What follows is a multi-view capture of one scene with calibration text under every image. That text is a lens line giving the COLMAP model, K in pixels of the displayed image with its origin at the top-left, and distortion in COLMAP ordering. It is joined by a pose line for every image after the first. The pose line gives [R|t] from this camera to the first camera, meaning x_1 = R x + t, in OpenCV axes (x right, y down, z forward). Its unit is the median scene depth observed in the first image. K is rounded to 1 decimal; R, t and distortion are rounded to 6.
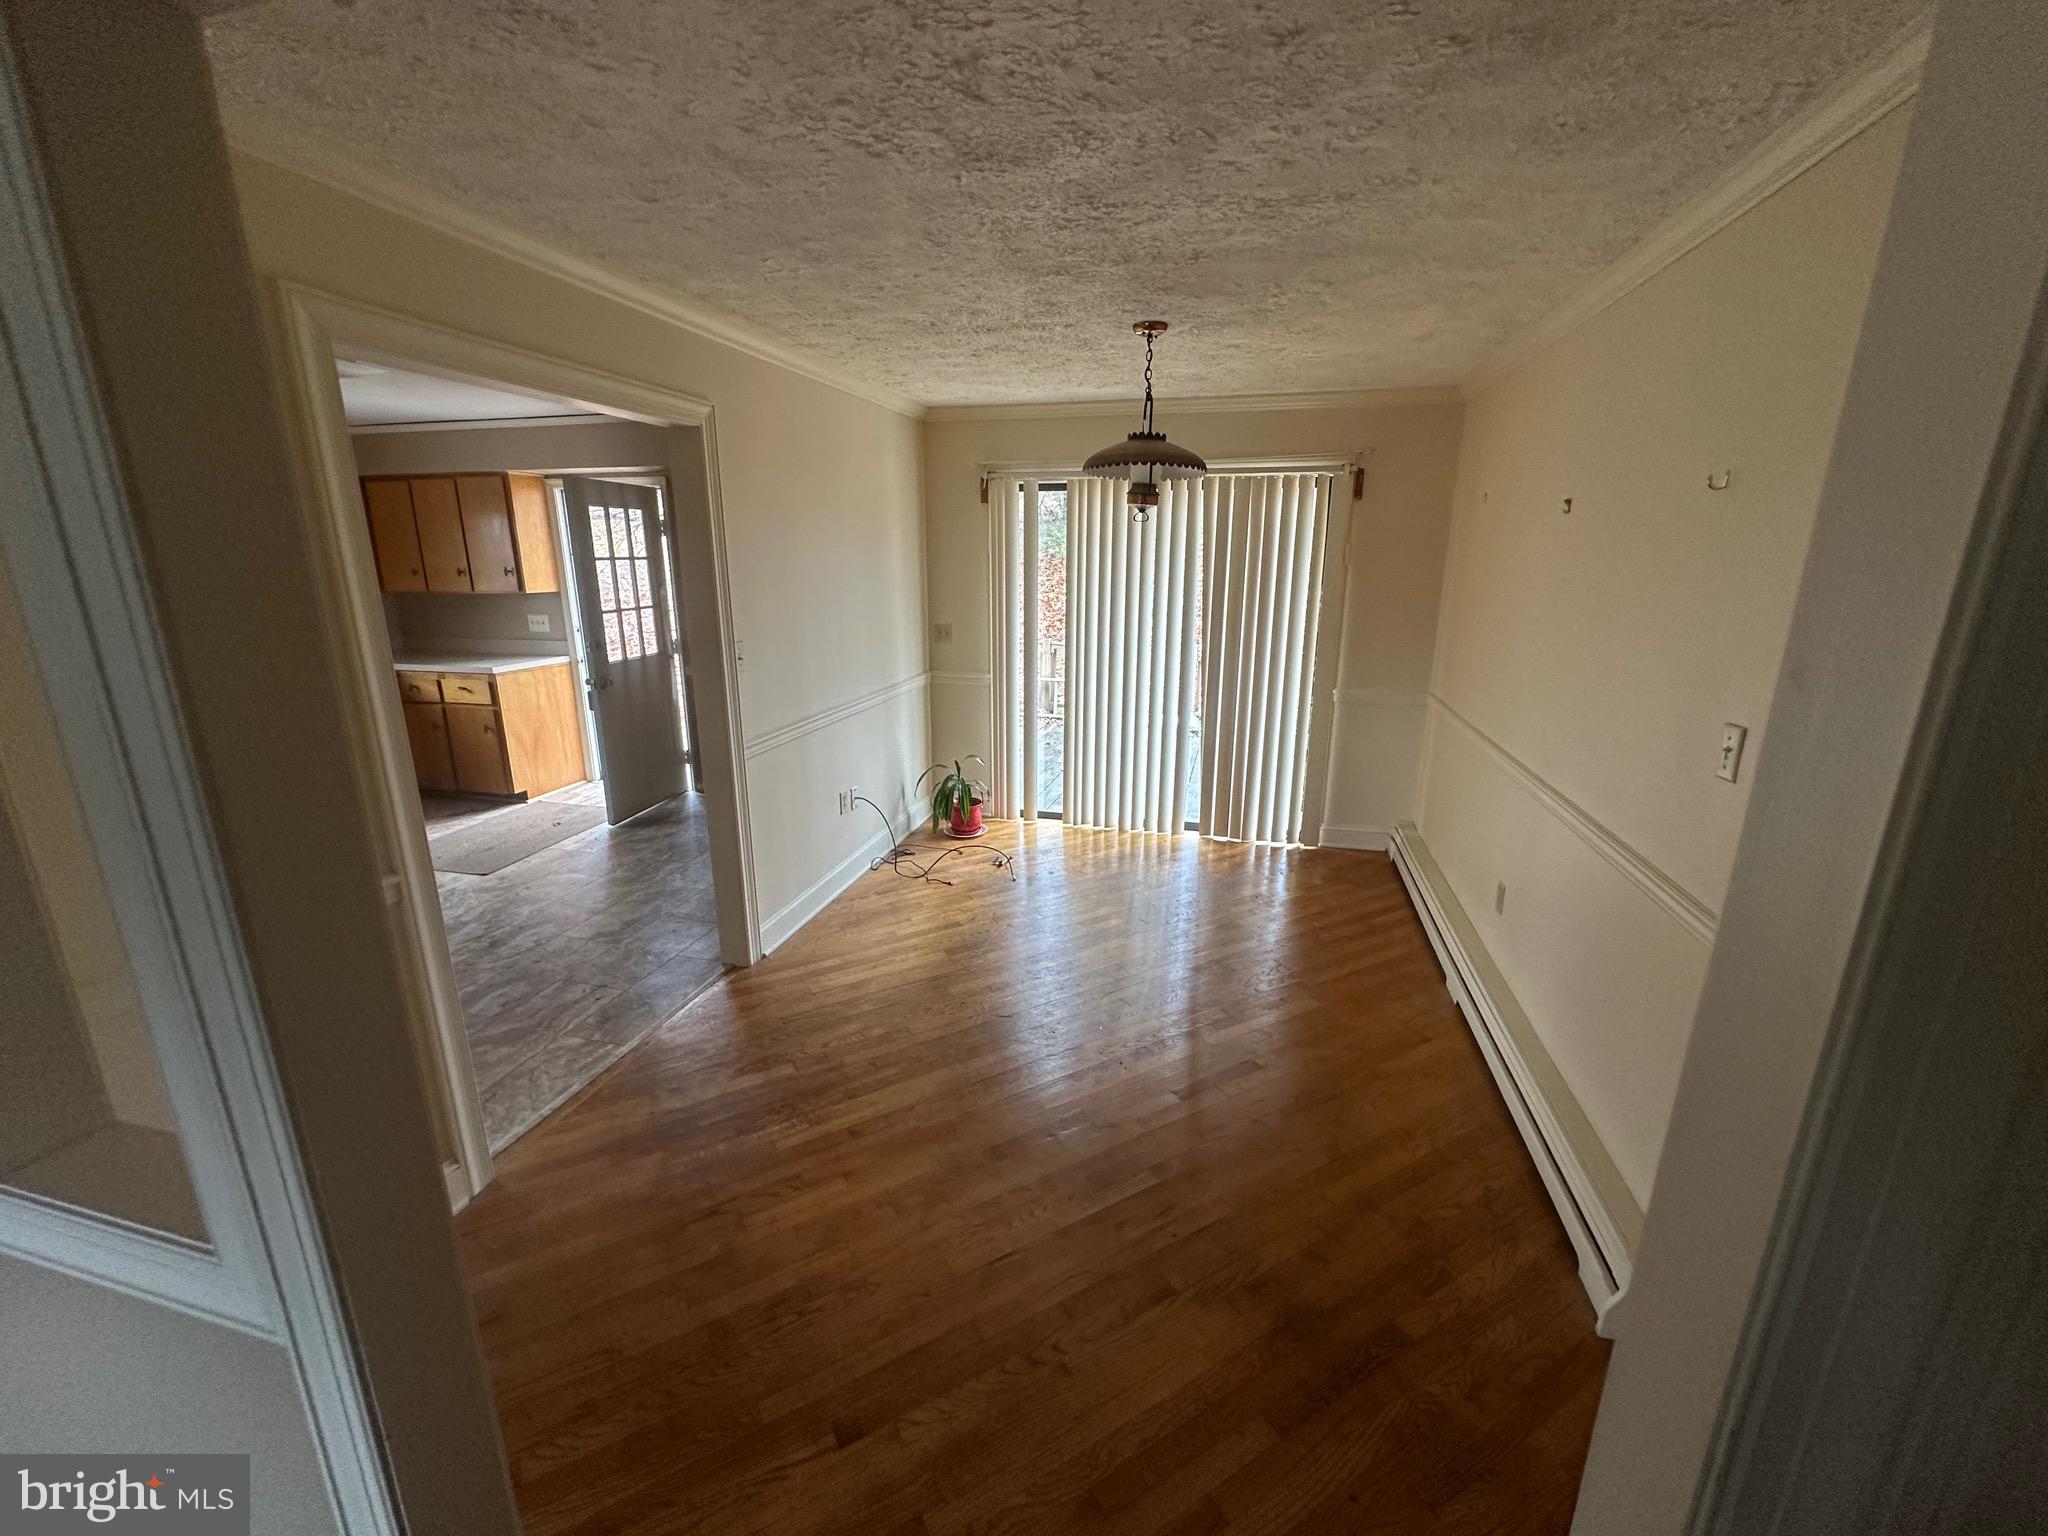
lens RADIAL K [[816.0, 0, 1026.0], [0, 816.0, 765.1], [0, 0, 1]] dist [-0.002536, 0.000033]
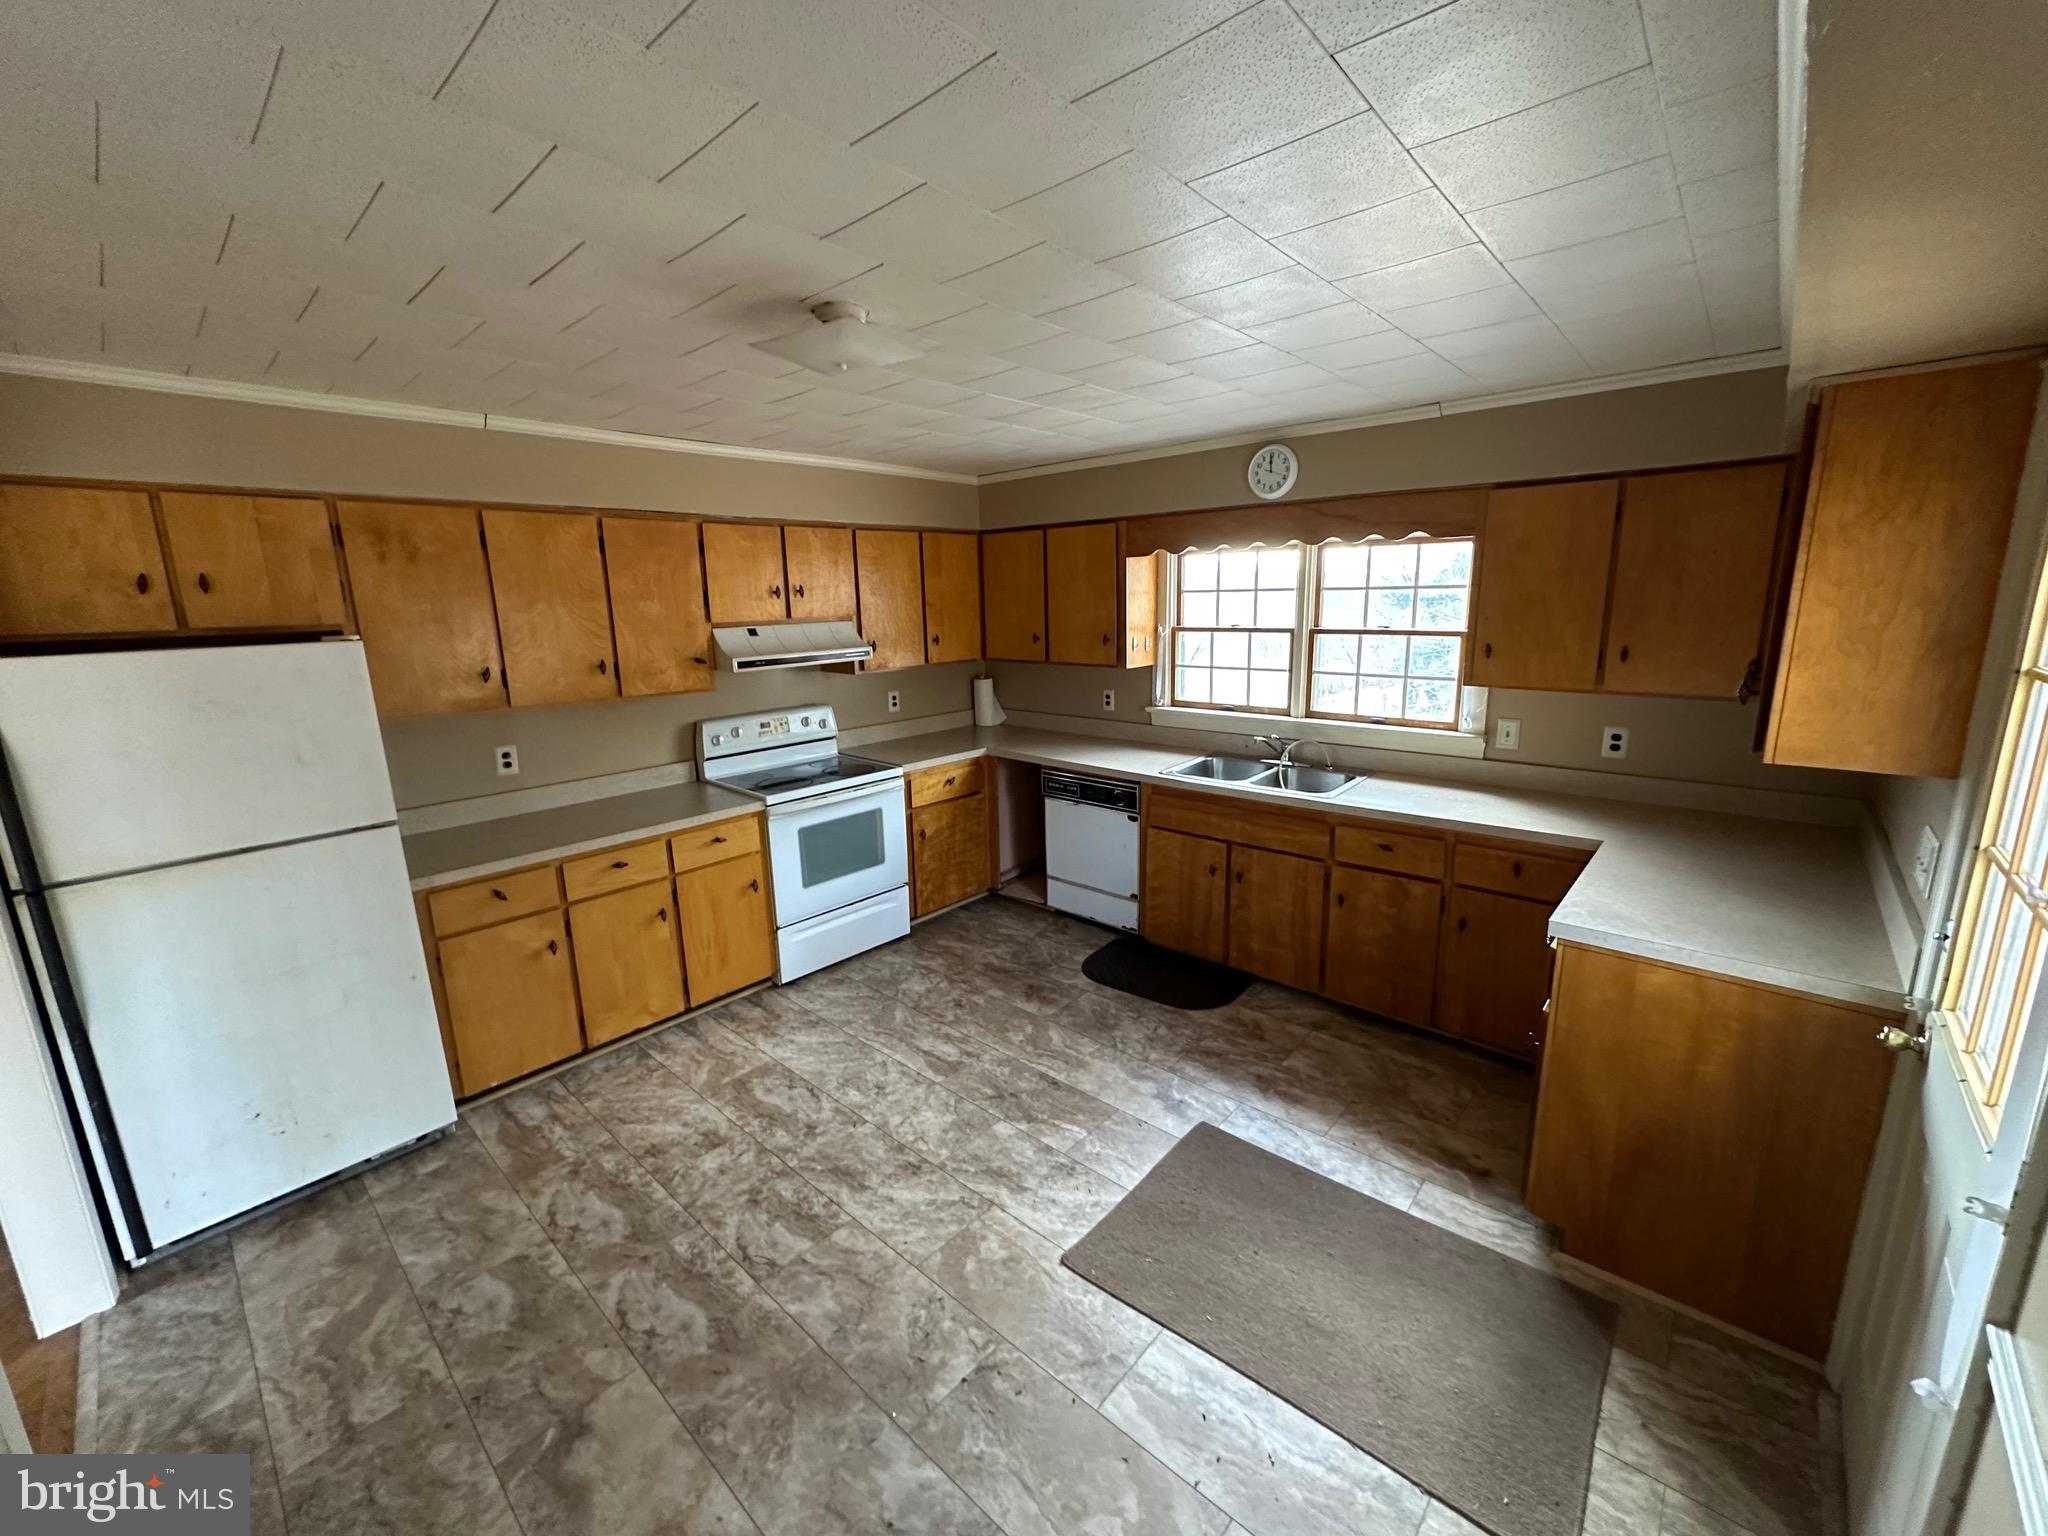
lens RADIAL K [[816.0, 0, 1026.0], [0, 816.0, 765.1], [0, 0, 1]] dist [-0.002536, 0.000033]
pose [[-0.452555, 0.191896, -0.870845, -0.367429], [-0.204905, 0.928063, 0.310988, -0.476263], [0.867876, 0.319180, -0.380679, 1.626491]]
